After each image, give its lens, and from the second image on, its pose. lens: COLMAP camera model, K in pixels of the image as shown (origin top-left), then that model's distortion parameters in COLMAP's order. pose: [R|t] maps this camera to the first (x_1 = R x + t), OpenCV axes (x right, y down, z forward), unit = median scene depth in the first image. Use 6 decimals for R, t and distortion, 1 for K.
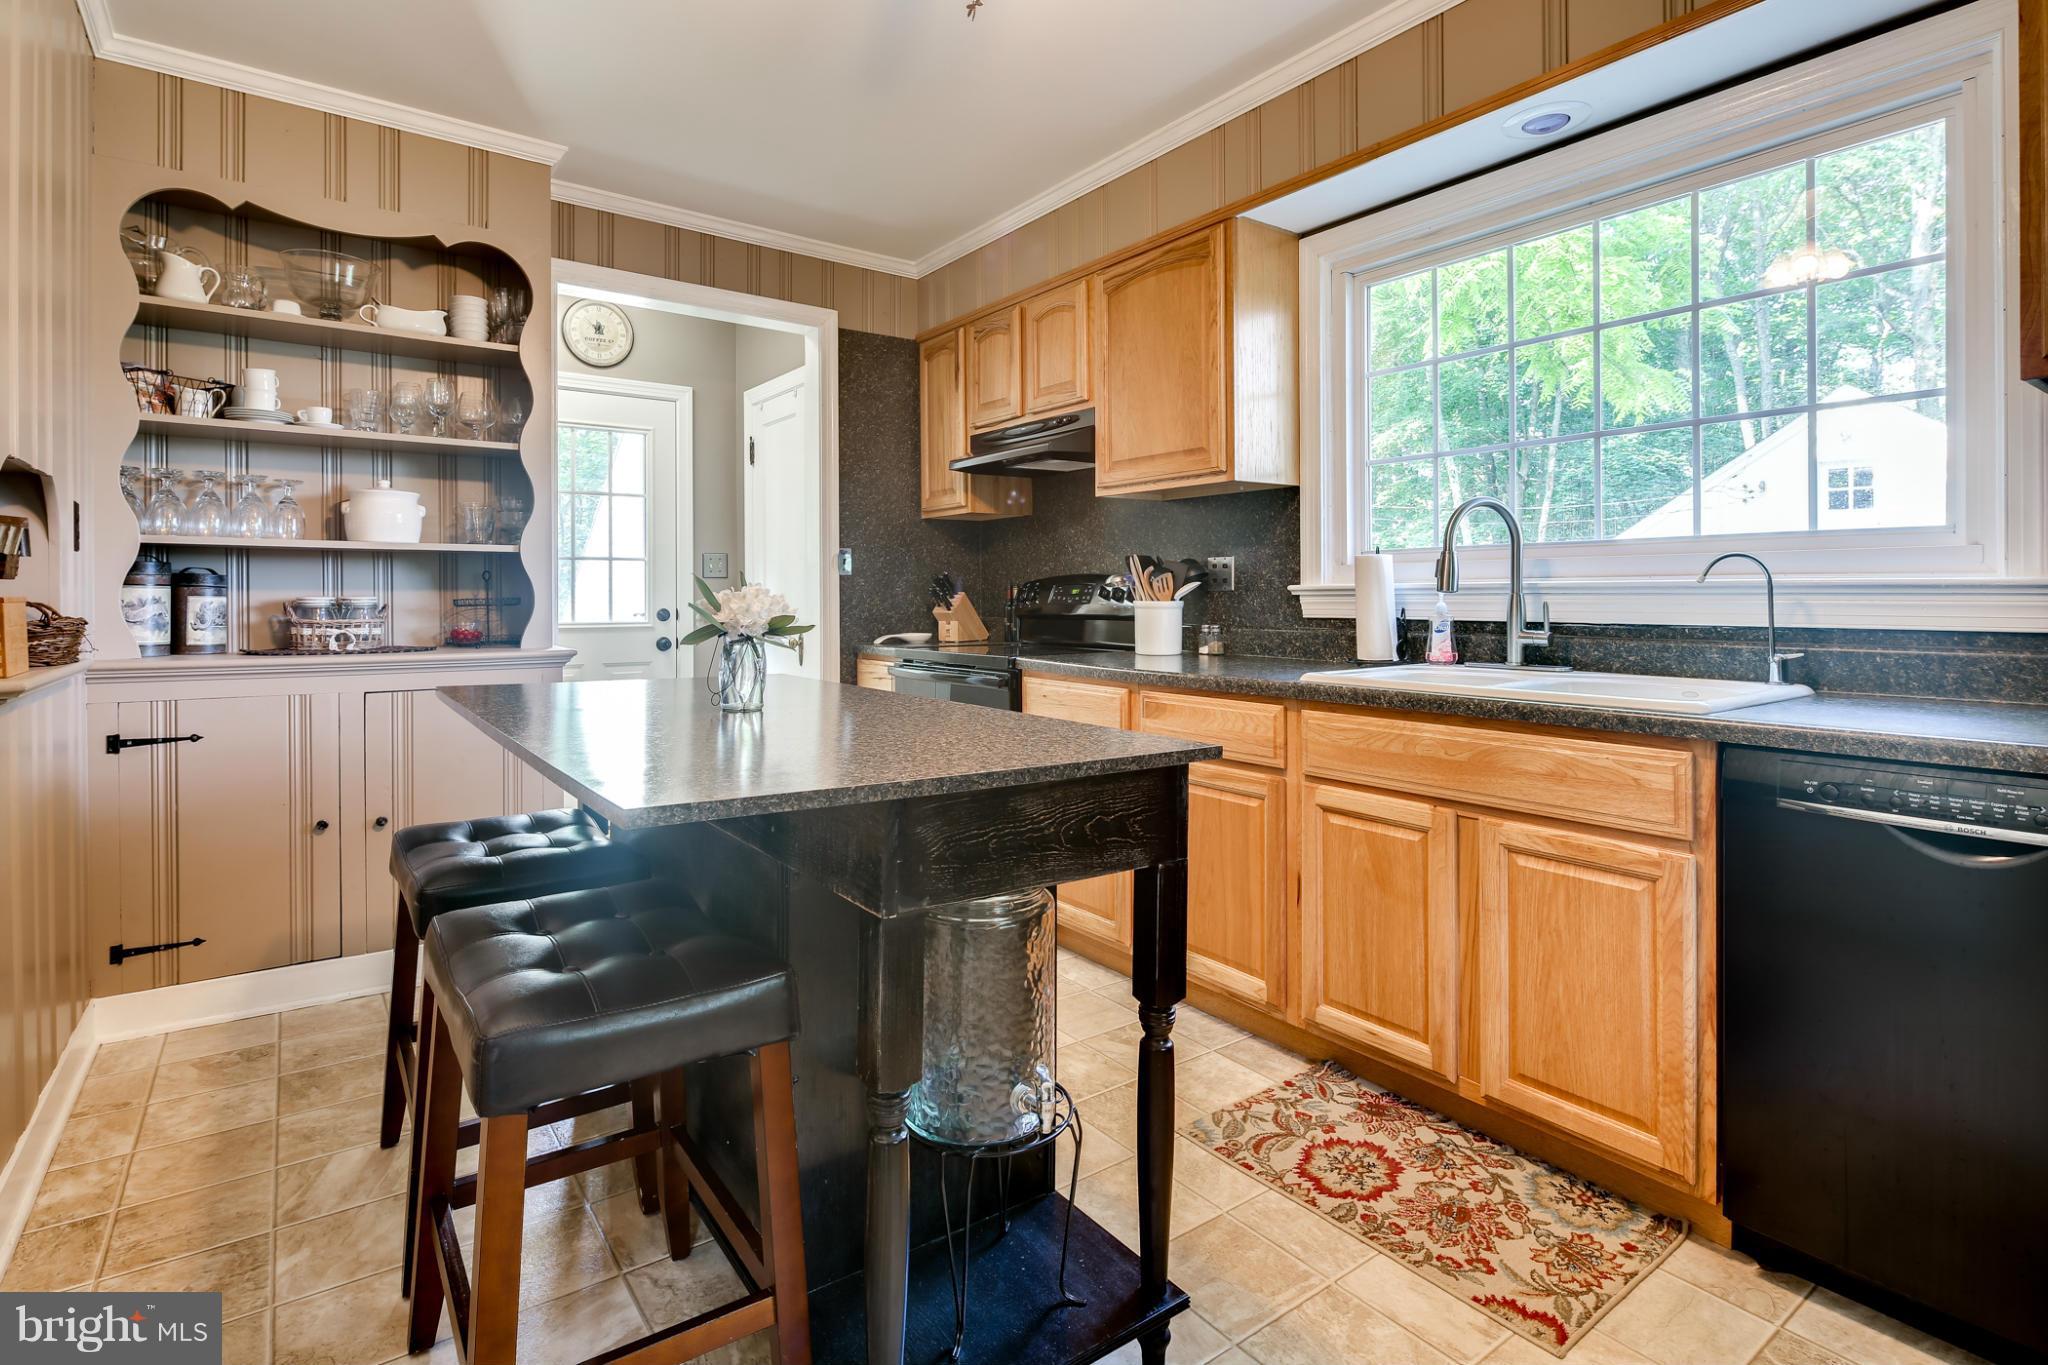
lens RADIAL K [[996.9, 0, 1015.0], [0, 996.9, 597.8], [0, 0, 1]] dist [-0.000385, -0.000729]
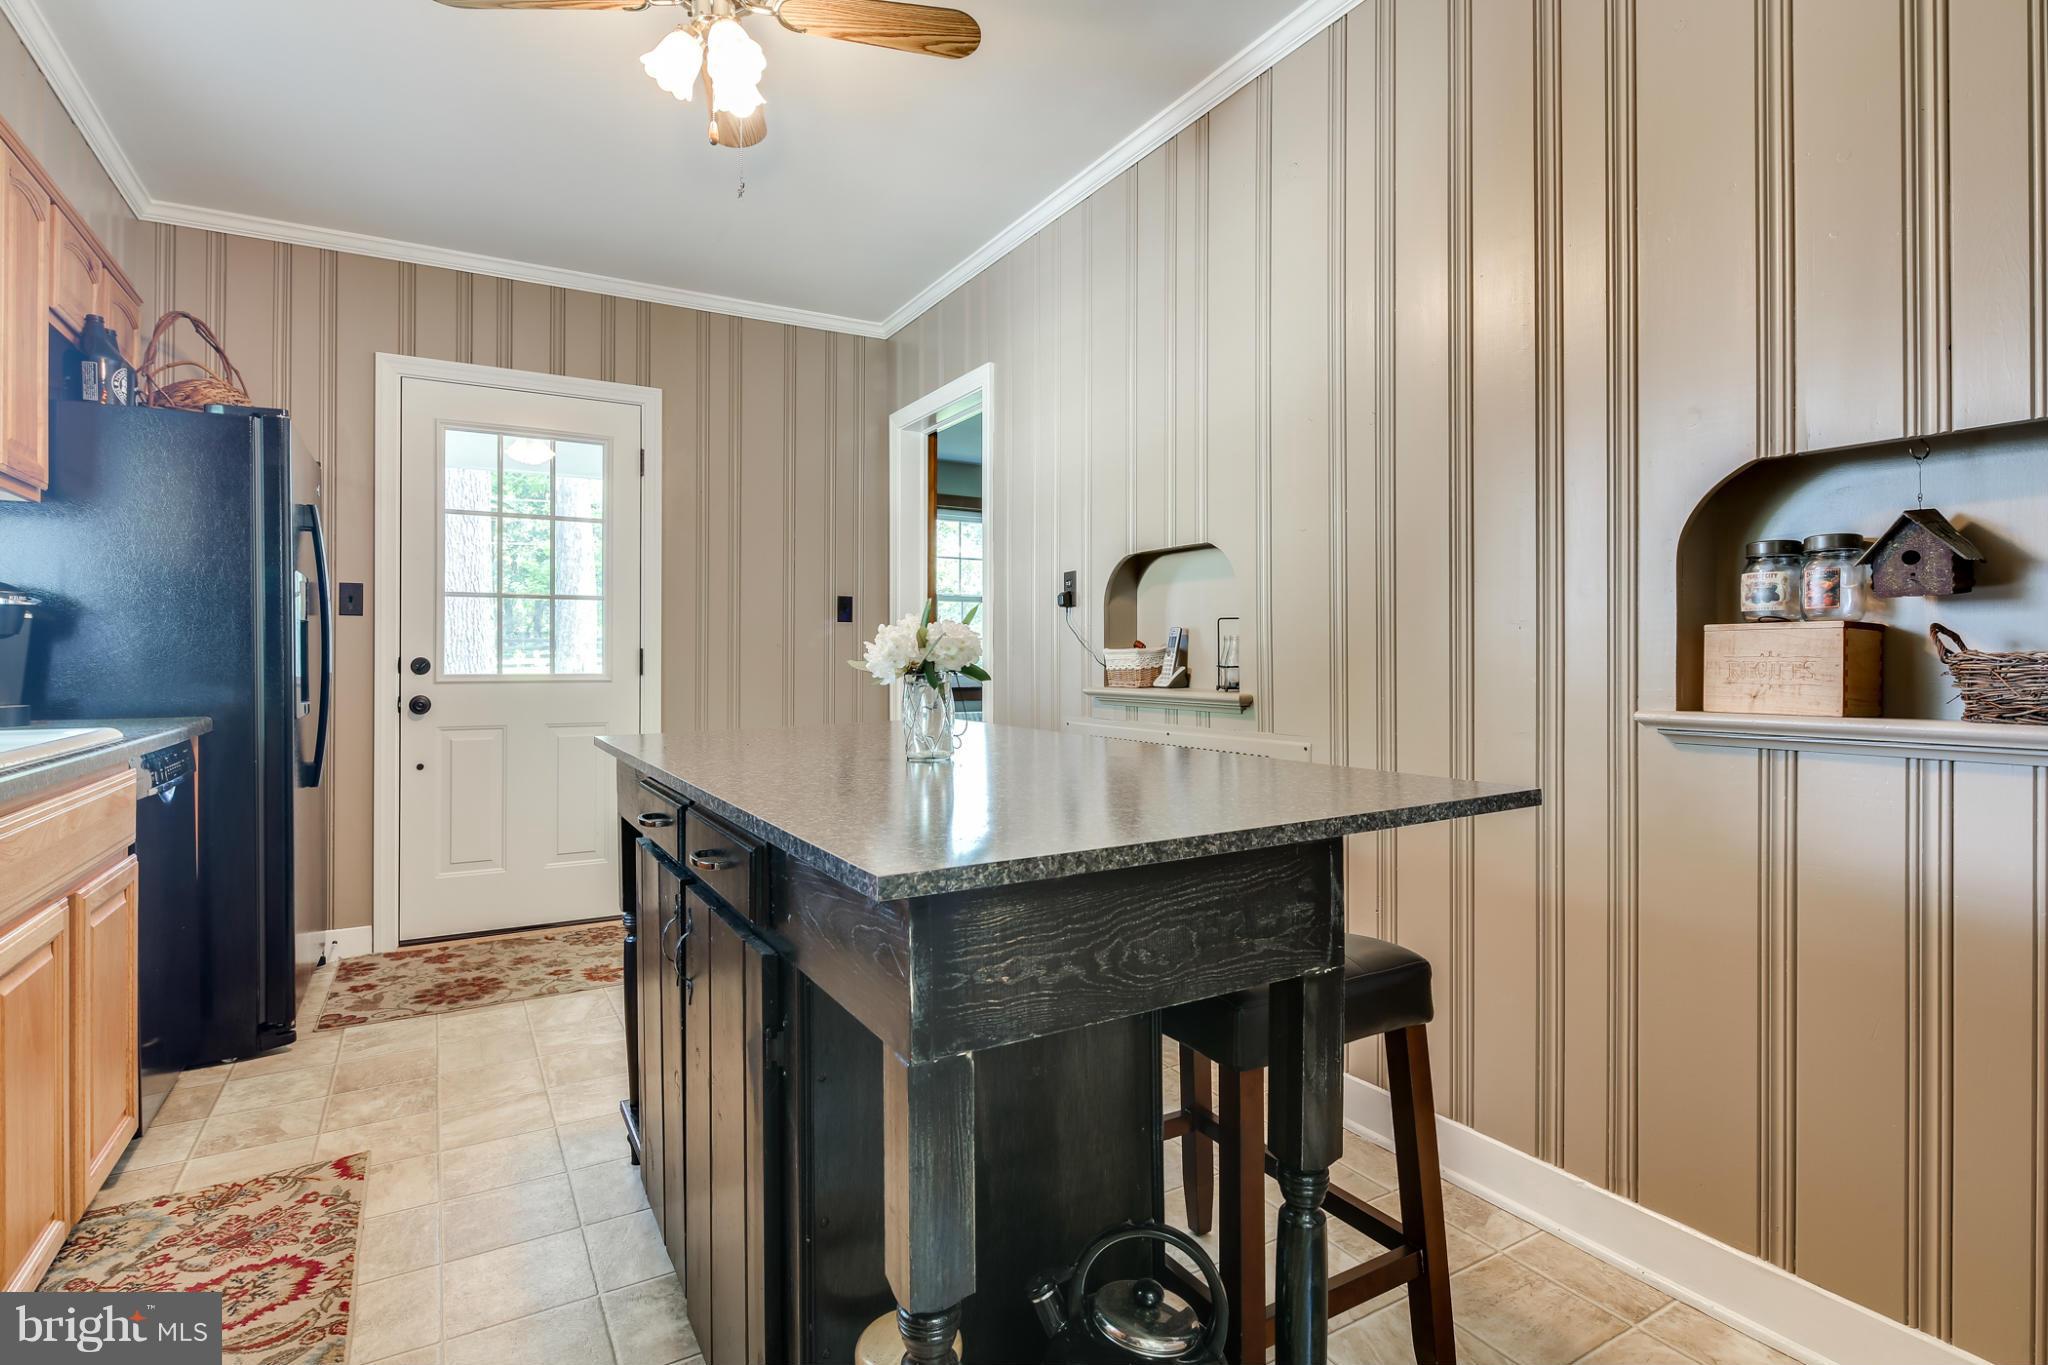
lens RADIAL K [[1012.1, 0, 1023.0], [0, 1012.1, 656.4], [0, 0, 1]] dist [0.014228, -0.000906]
pose [[-0.995069, 0.006469, 0.098977, -0.290319], [0.006901, 0.999968, 0.004018, 0.013196], [-0.098948, 0.004681, -0.995082, 1.220884]]
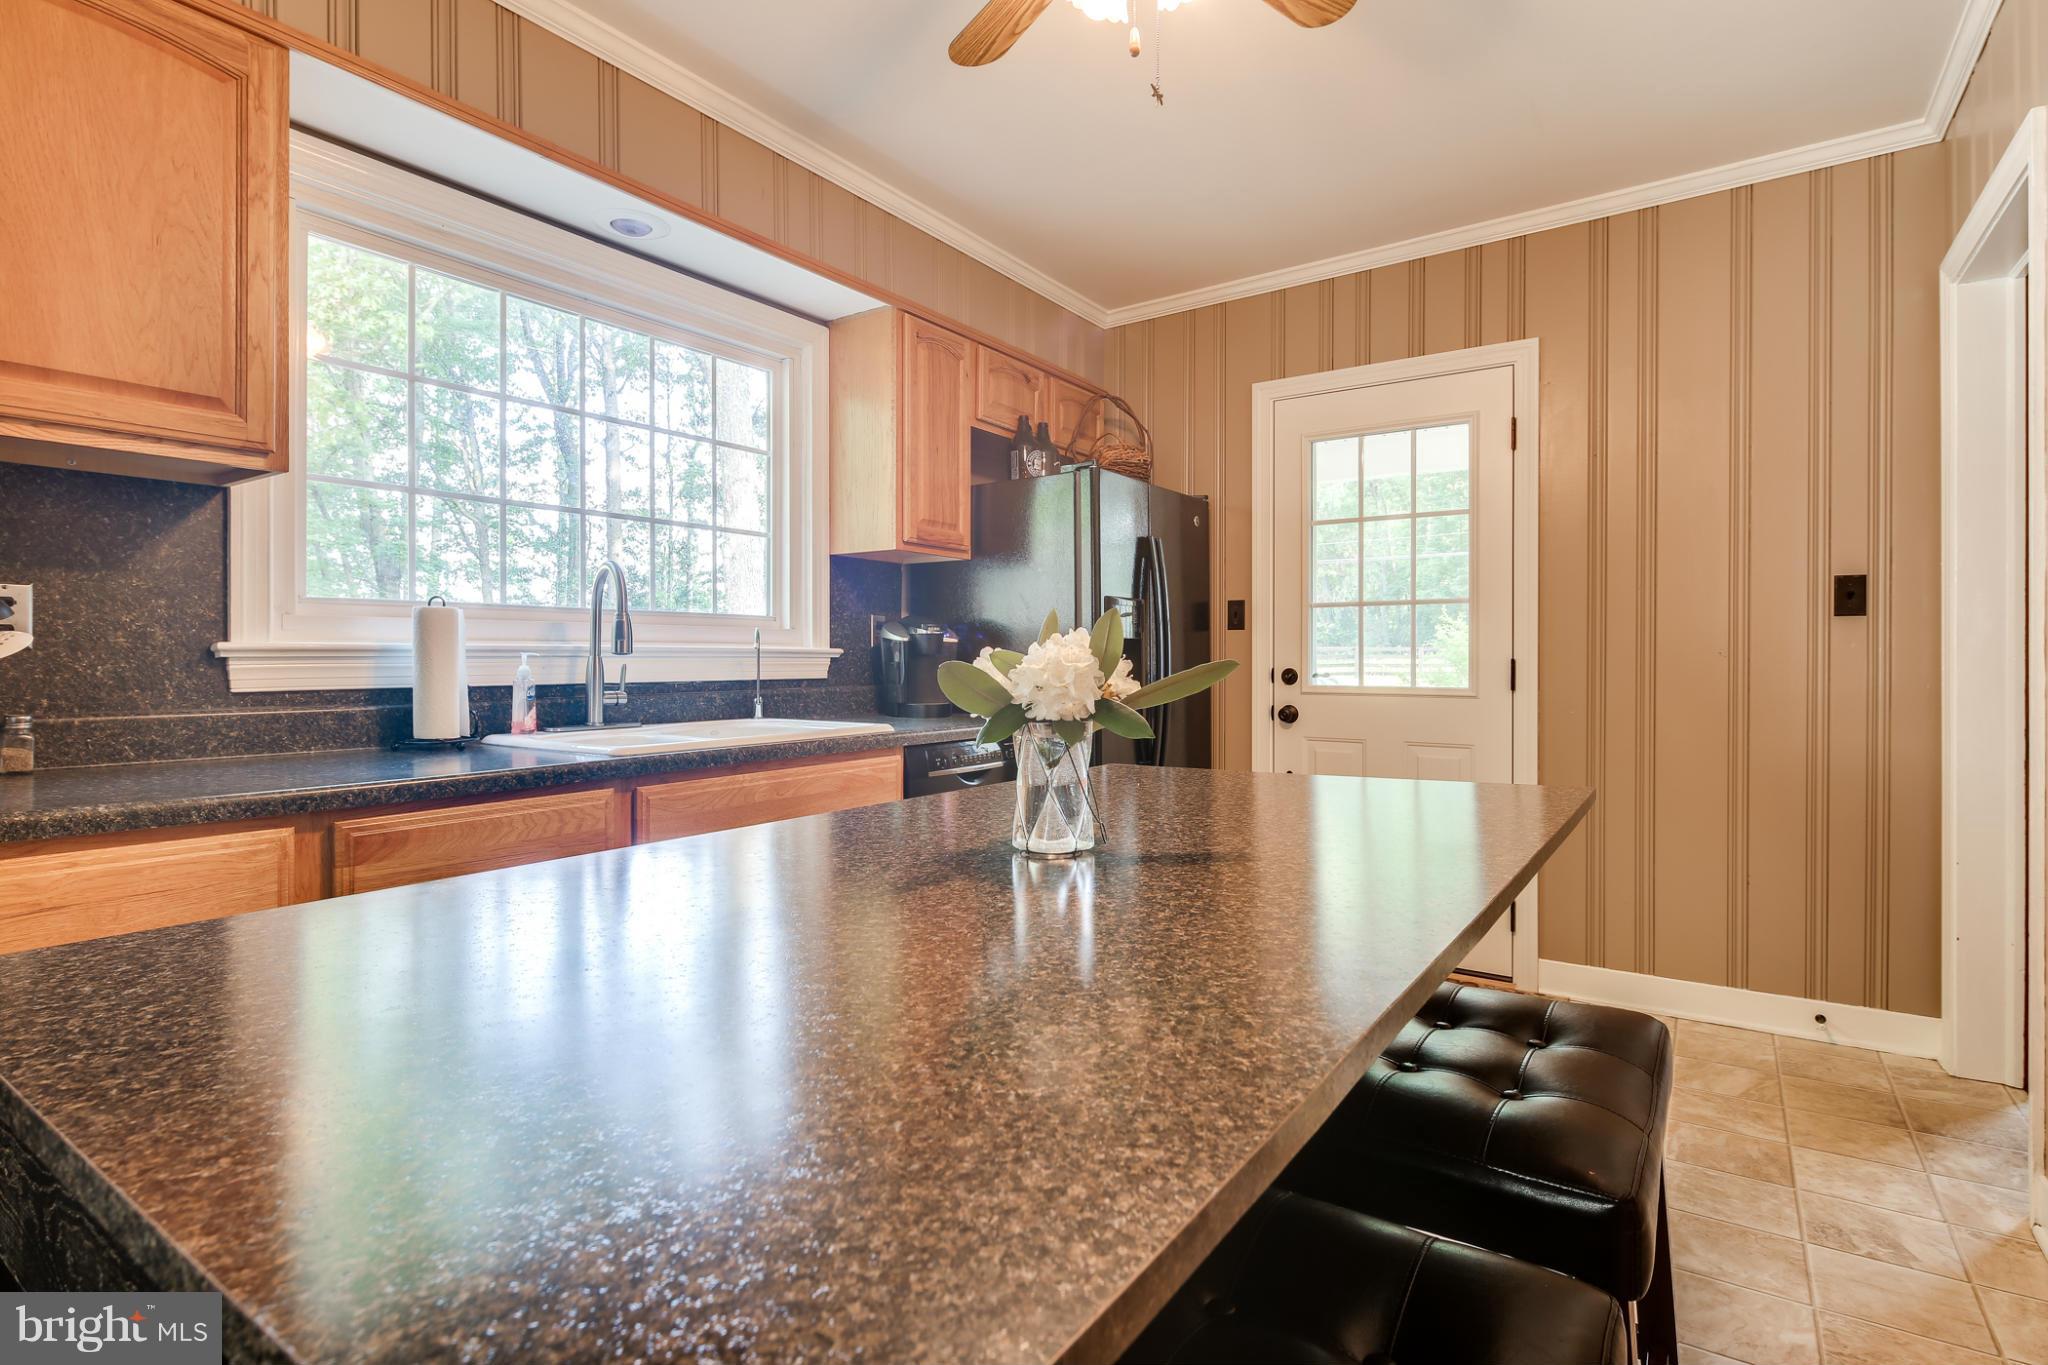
lens RADIAL K [[1012.1, 0, 1023.0], [0, 1012.1, 656.4], [0, 0, 1]] dist [0.014228, -0.000906]
pose [[-0.332782, 0.005337, 0.942989, -0.538590], [0.005927, 0.999976, -0.003568, 0.001735], [-0.942985, 0.004402, -0.332806, 0.785033]]
